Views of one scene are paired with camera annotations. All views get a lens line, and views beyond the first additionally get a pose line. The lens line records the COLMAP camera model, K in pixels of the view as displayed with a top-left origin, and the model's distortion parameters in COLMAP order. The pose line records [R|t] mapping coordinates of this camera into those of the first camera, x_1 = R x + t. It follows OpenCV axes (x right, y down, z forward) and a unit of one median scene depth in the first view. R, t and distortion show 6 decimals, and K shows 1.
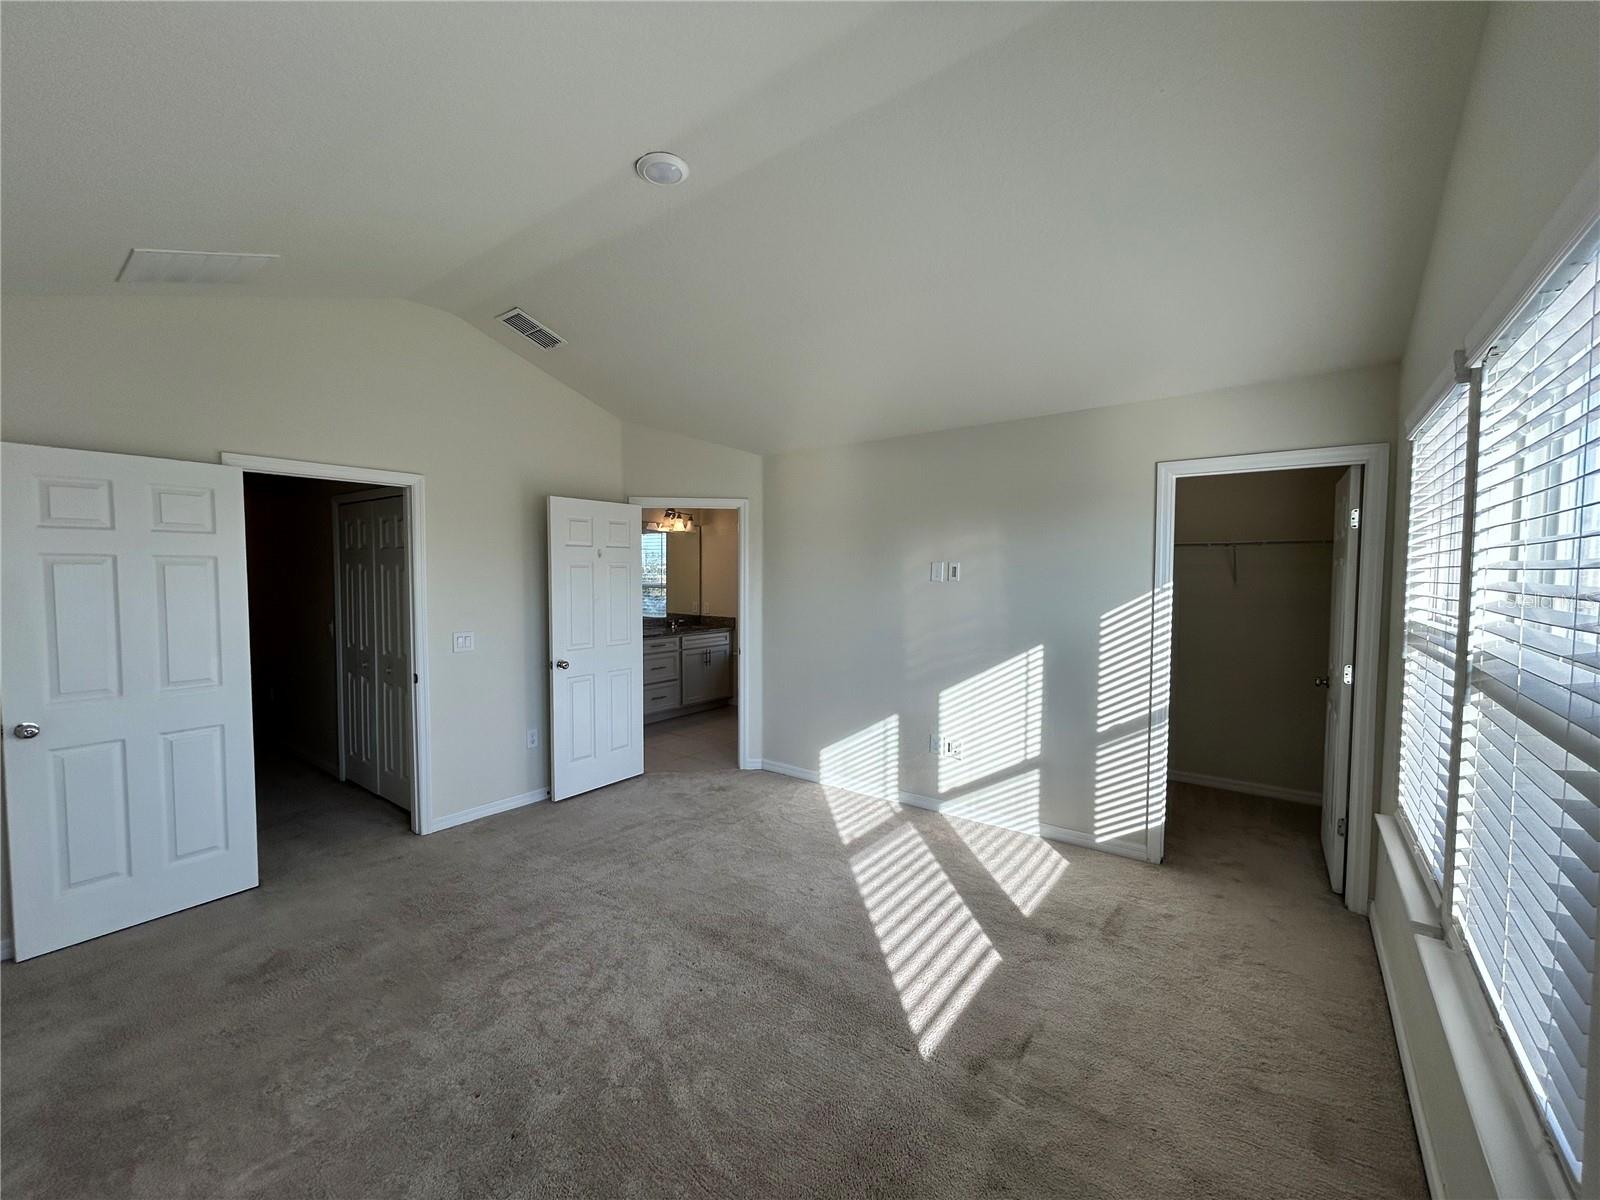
lens RADIAL K [[647.5, 0, 802.7], [0, 647.5, 598.4], [0, 0, 1]] dist [-0.001782, -0.000140]
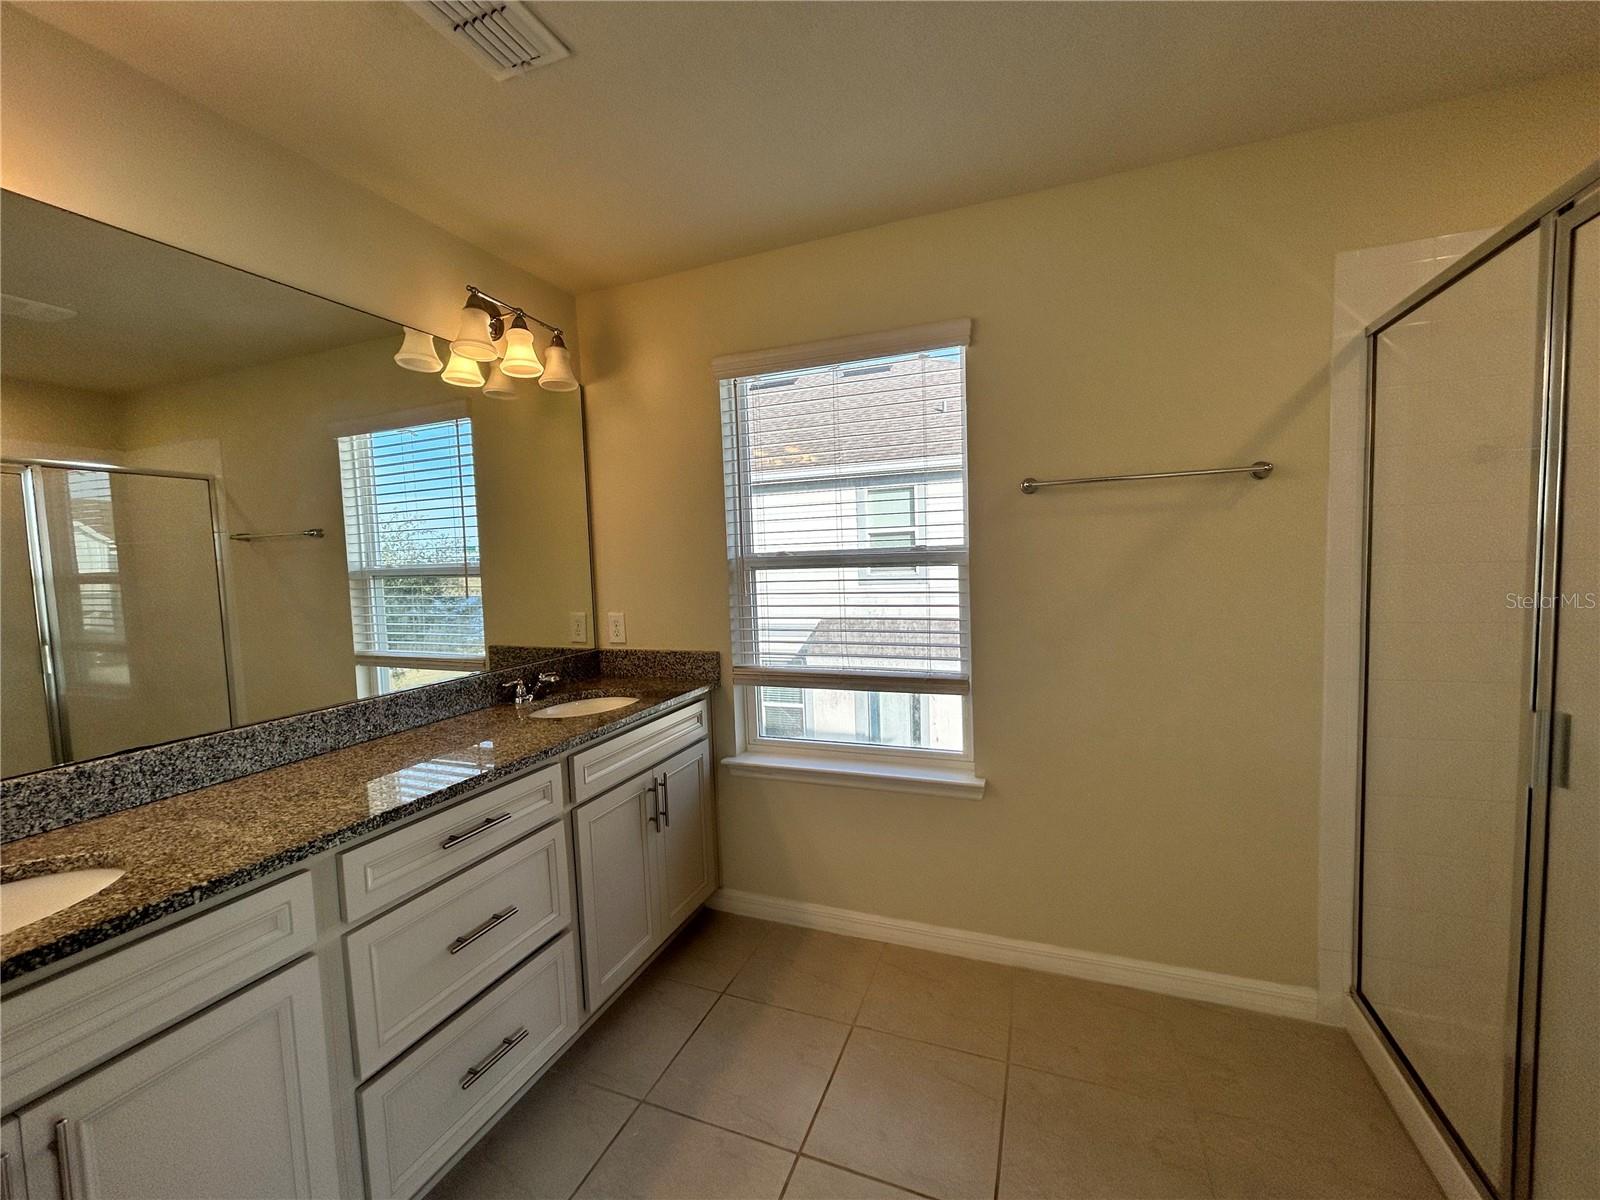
lens RADIAL K [[647.5, 0, 795.4], [0, 647.5, 599.5], [0, 0, 1]] dist [-0.001782, -0.000140]
pose [[0.963914, -0.056074, 0.260241, -0.152672], [0.048474, 0.998192, 0.035537, -0.007648], [-0.261763, -0.021639, 0.964889, 0.679259]]
